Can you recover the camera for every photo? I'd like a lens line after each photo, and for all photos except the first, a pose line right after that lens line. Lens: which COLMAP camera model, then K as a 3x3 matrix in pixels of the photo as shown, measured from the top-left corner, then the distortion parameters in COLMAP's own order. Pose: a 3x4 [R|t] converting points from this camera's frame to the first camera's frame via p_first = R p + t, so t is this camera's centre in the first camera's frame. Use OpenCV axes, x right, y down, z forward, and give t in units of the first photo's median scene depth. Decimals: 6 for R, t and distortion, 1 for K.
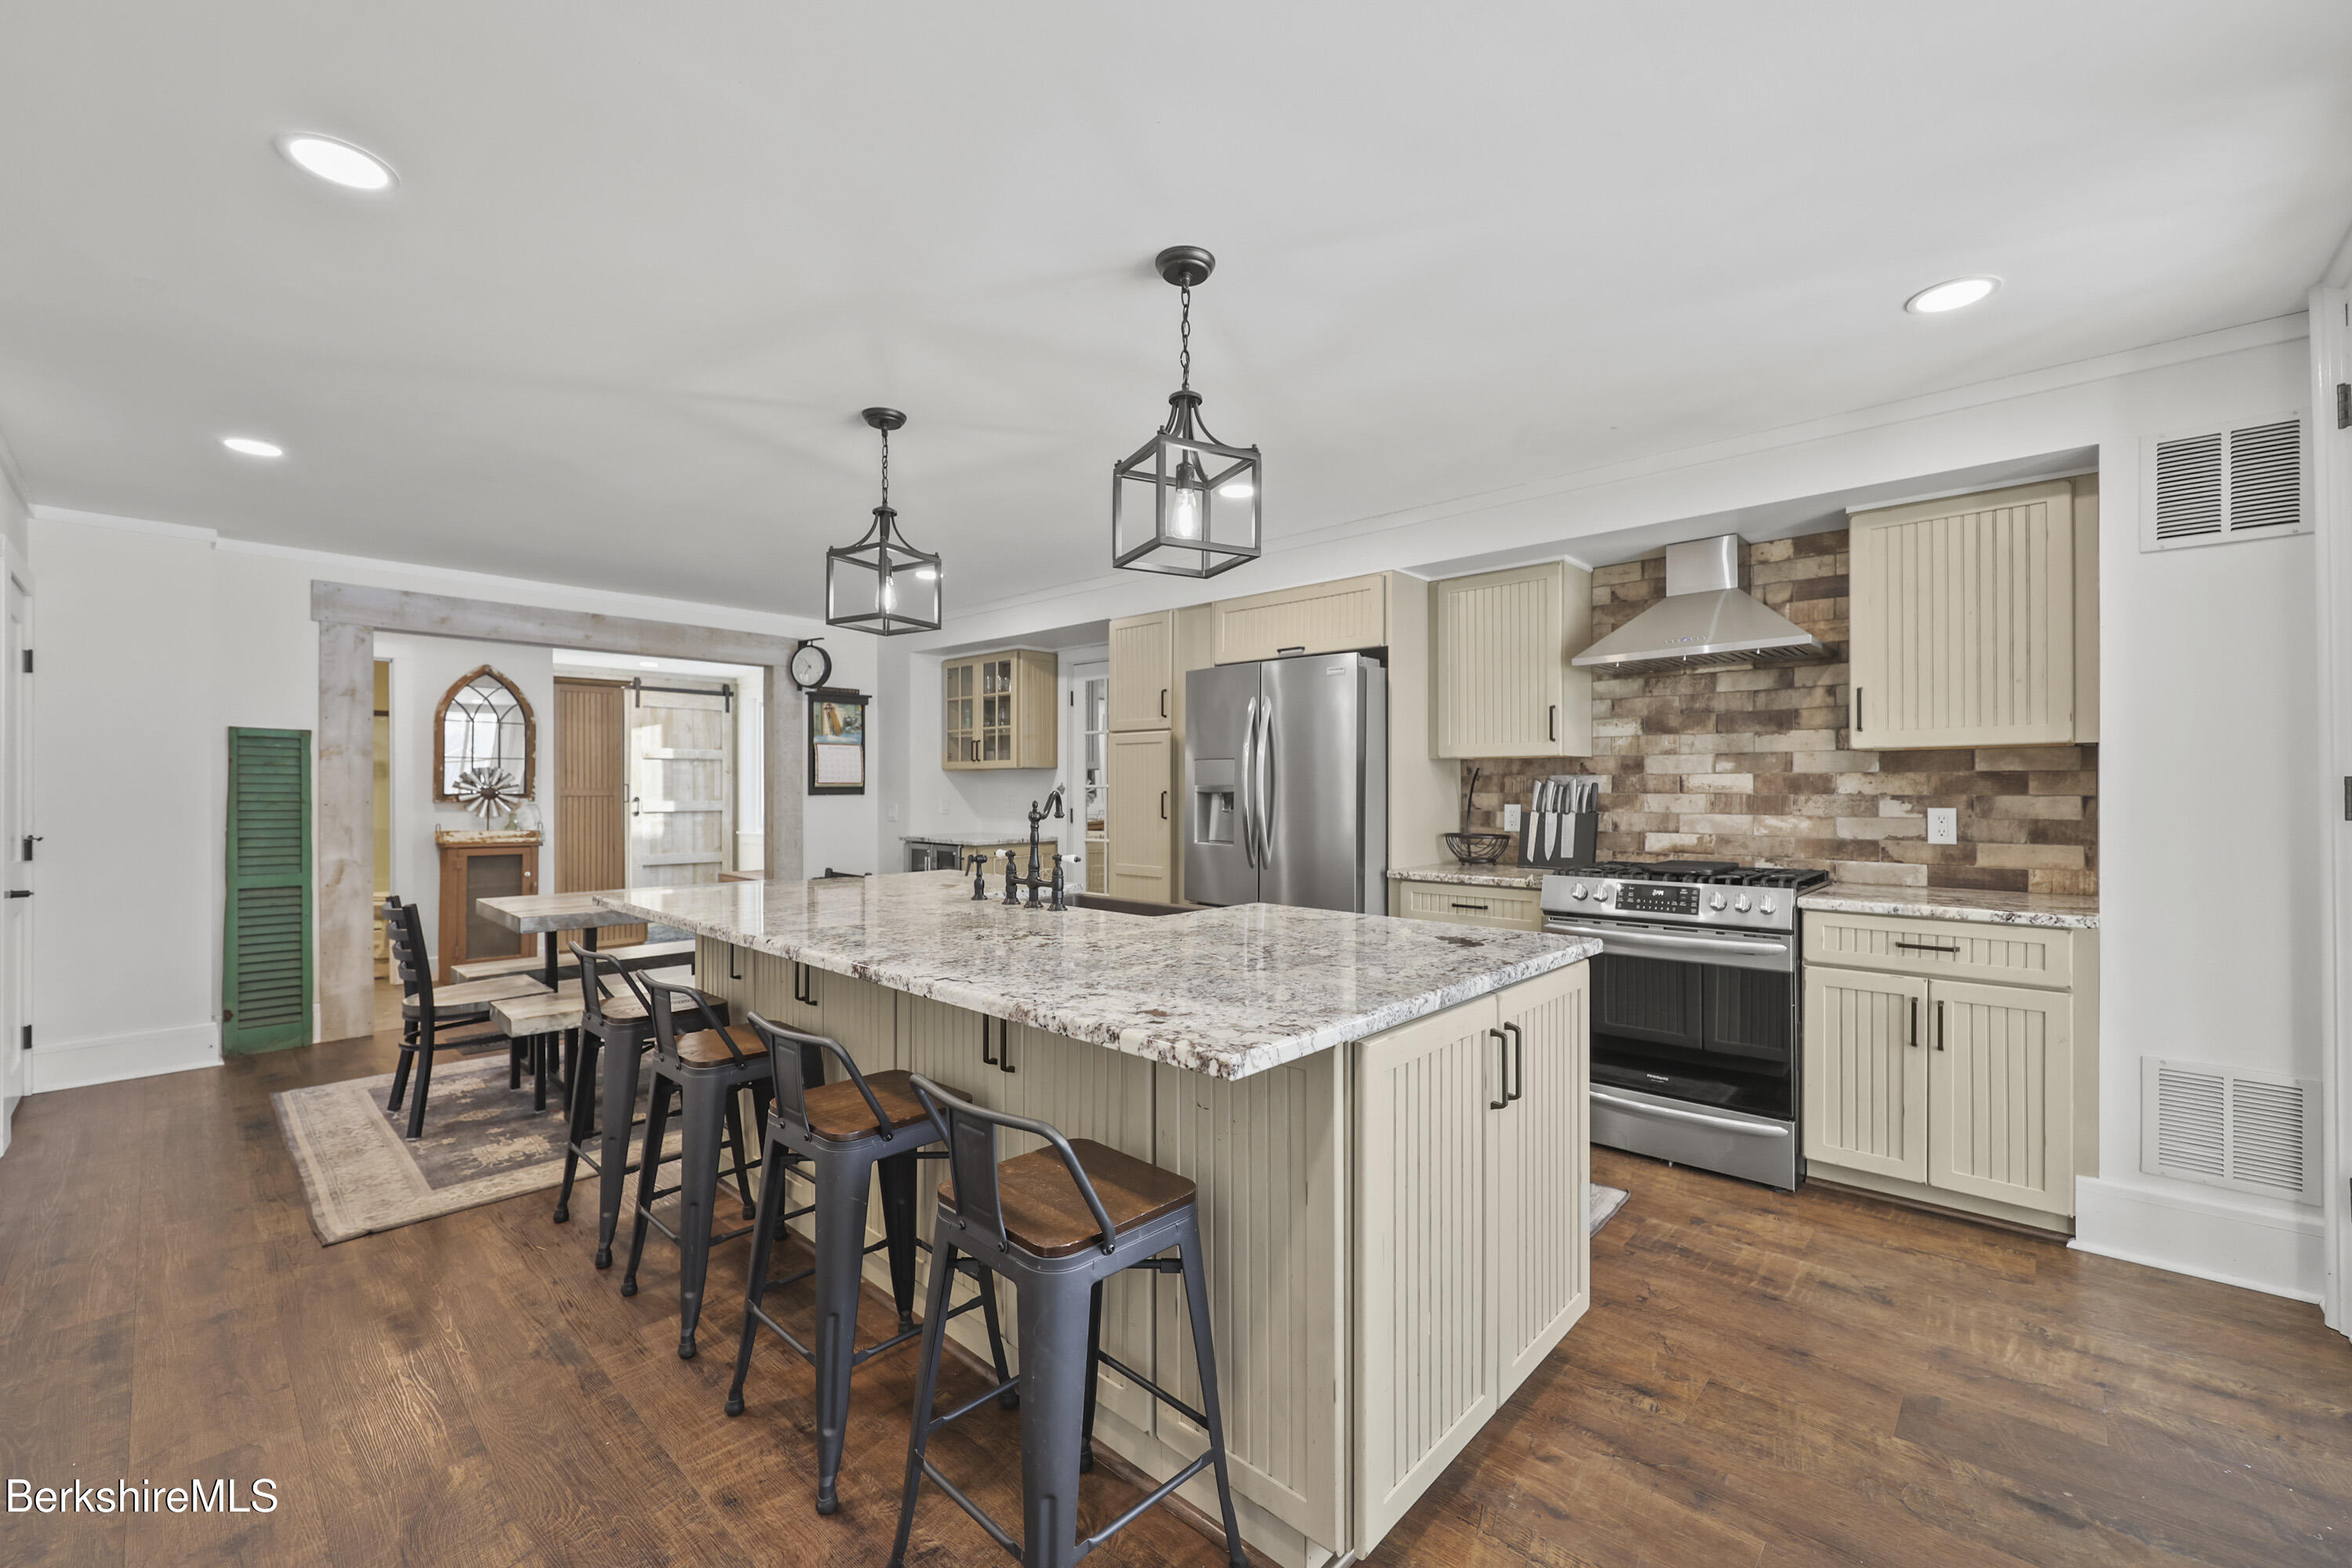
lens RADIAL K [[952.5, 0, 1183.8], [0, 952.5, 785.8], [0, 0, 1]] dist [0.000577, -0.000064]
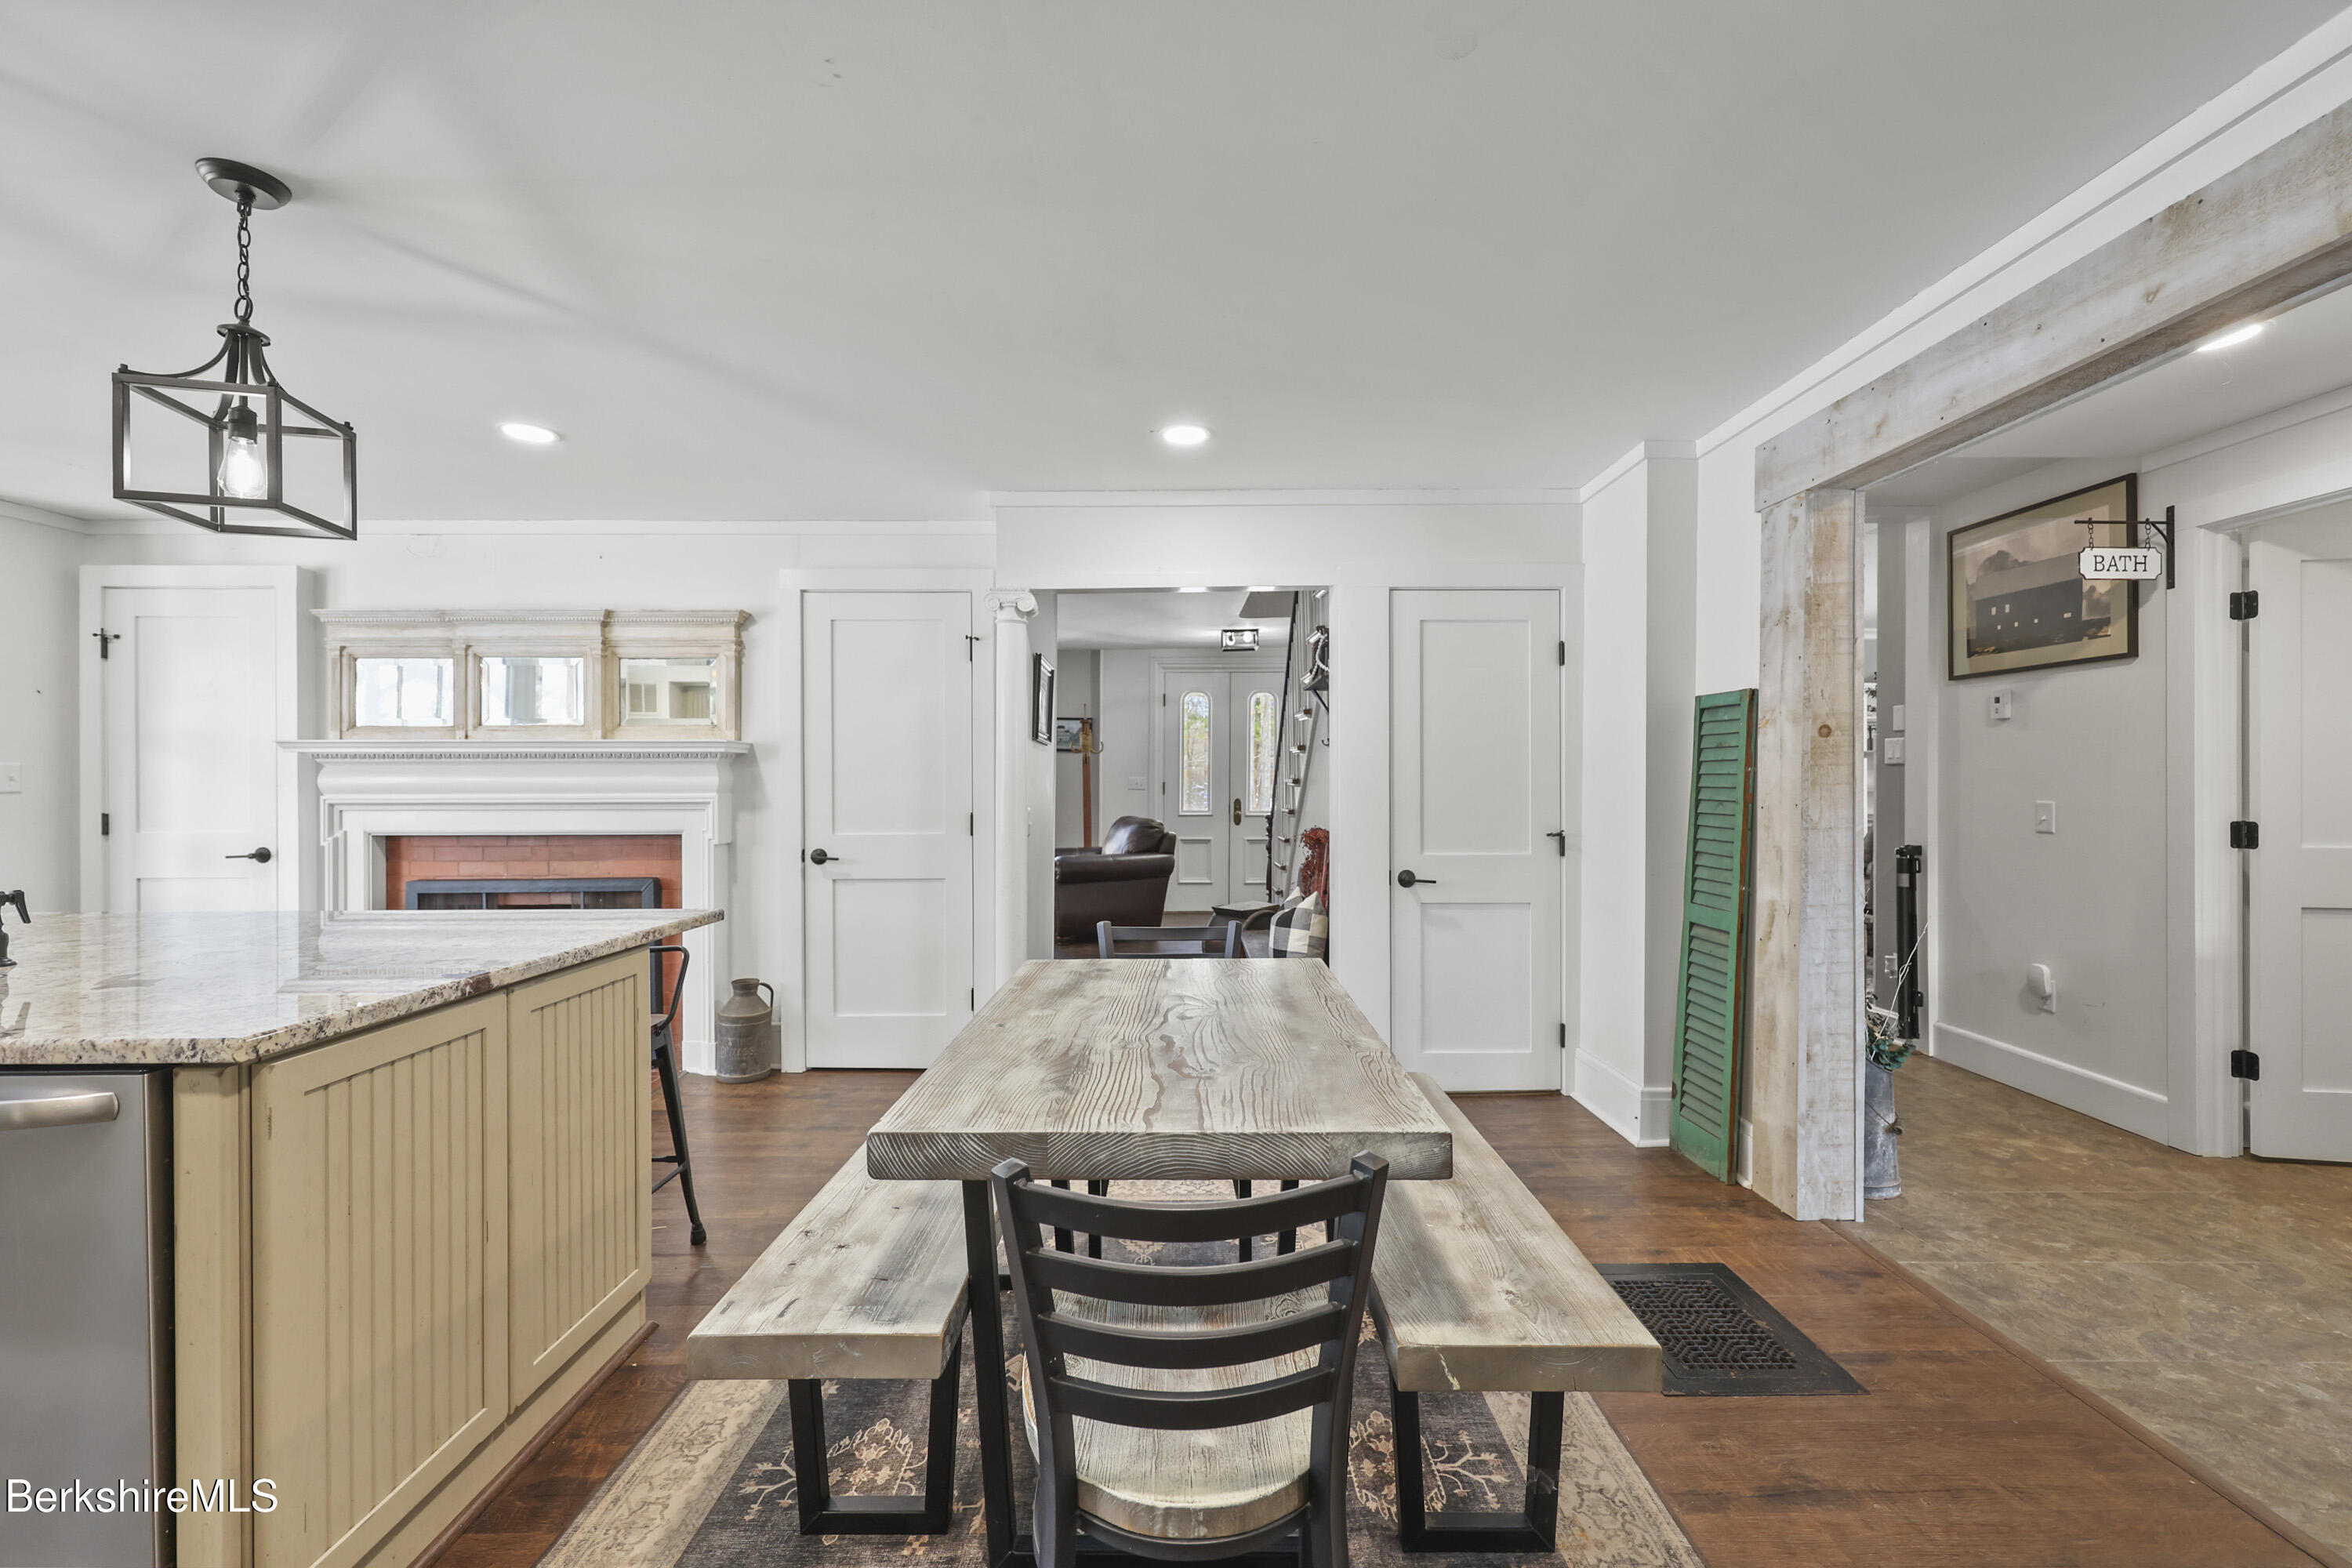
lens RADIAL K [[952.5, 0, 1183.8], [0, 952.5, 785.8], [0, 0, 1]] dist [0.000577, -0.000064]
pose [[-0.725144, 0.000484, -0.688598, -0.274607], [0.004348, 0.999983, -0.003876, 0.008792], [0.688584, -0.005805, -0.725133, 1.559369]]
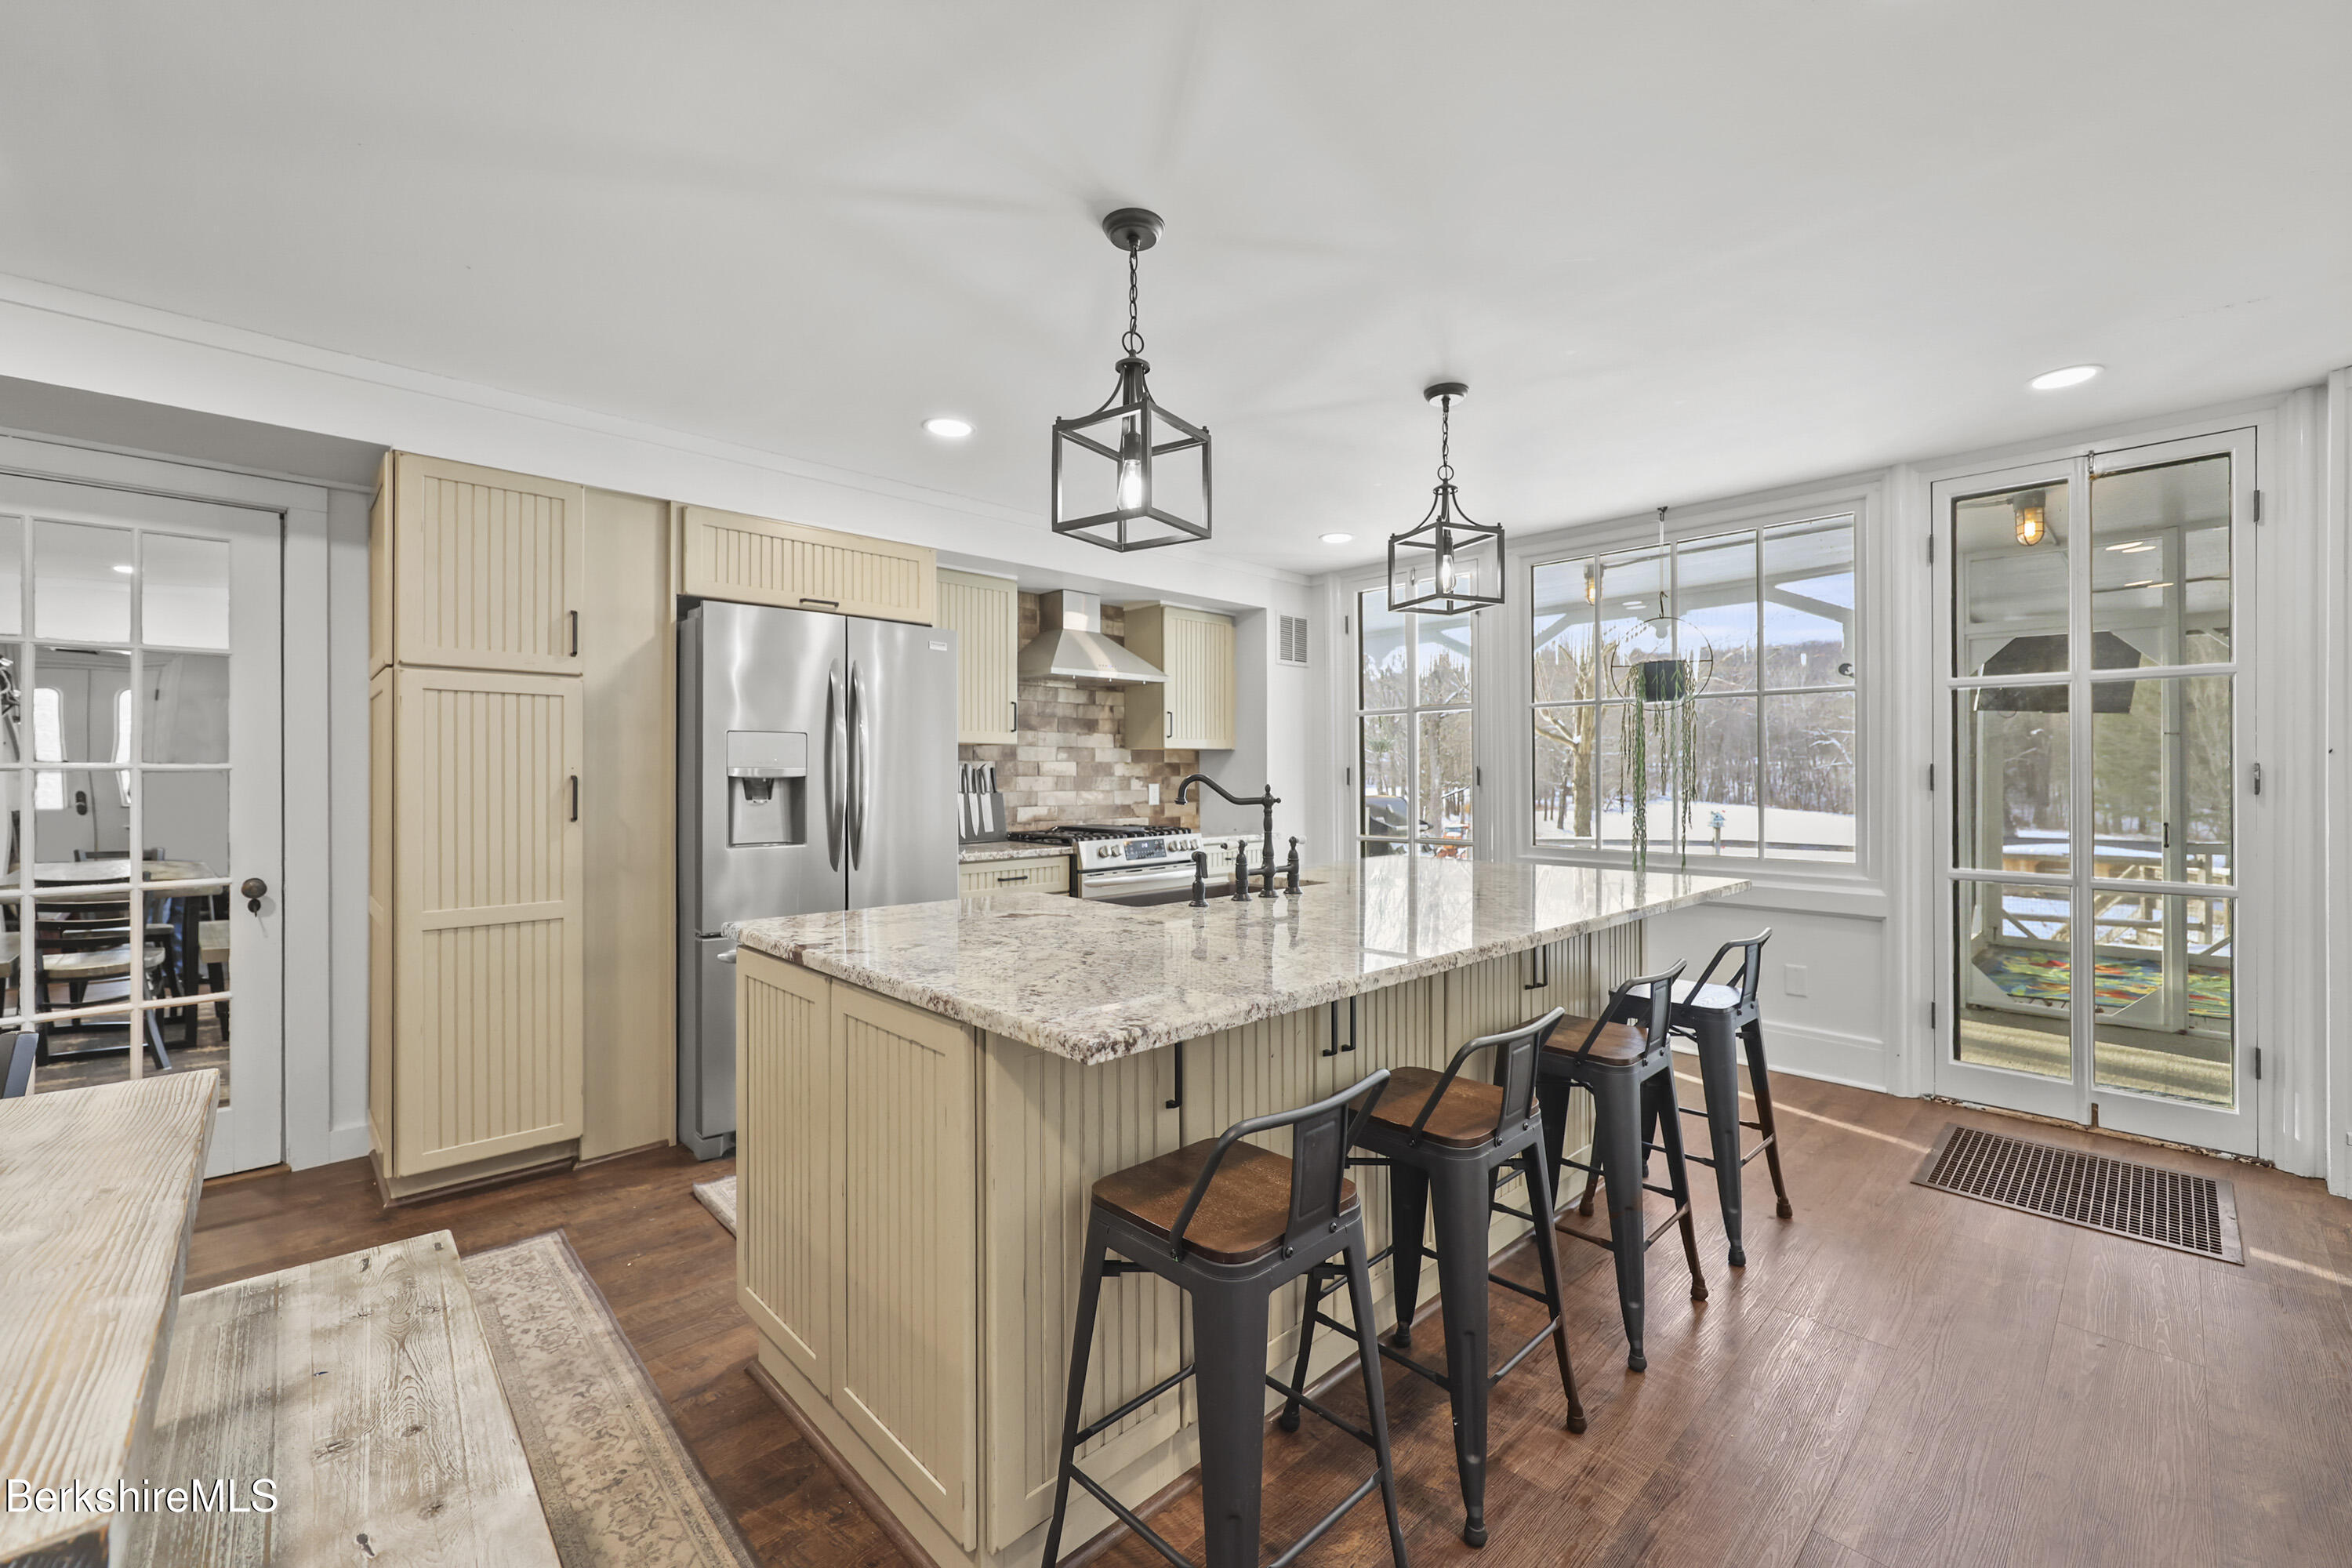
lens RADIAL K [[954.3, 0, 1186.9], [0, 954.3, 773.6], [0, 0, 1]] dist [-0.000539, -0.000013]
pose [[0.051995, -0.000341, 0.998647, -0.831822], [-0.001151, 0.999999, 0.000402, 0.003993], [-0.998647, -0.001171, 0.051995, 0.772784]]
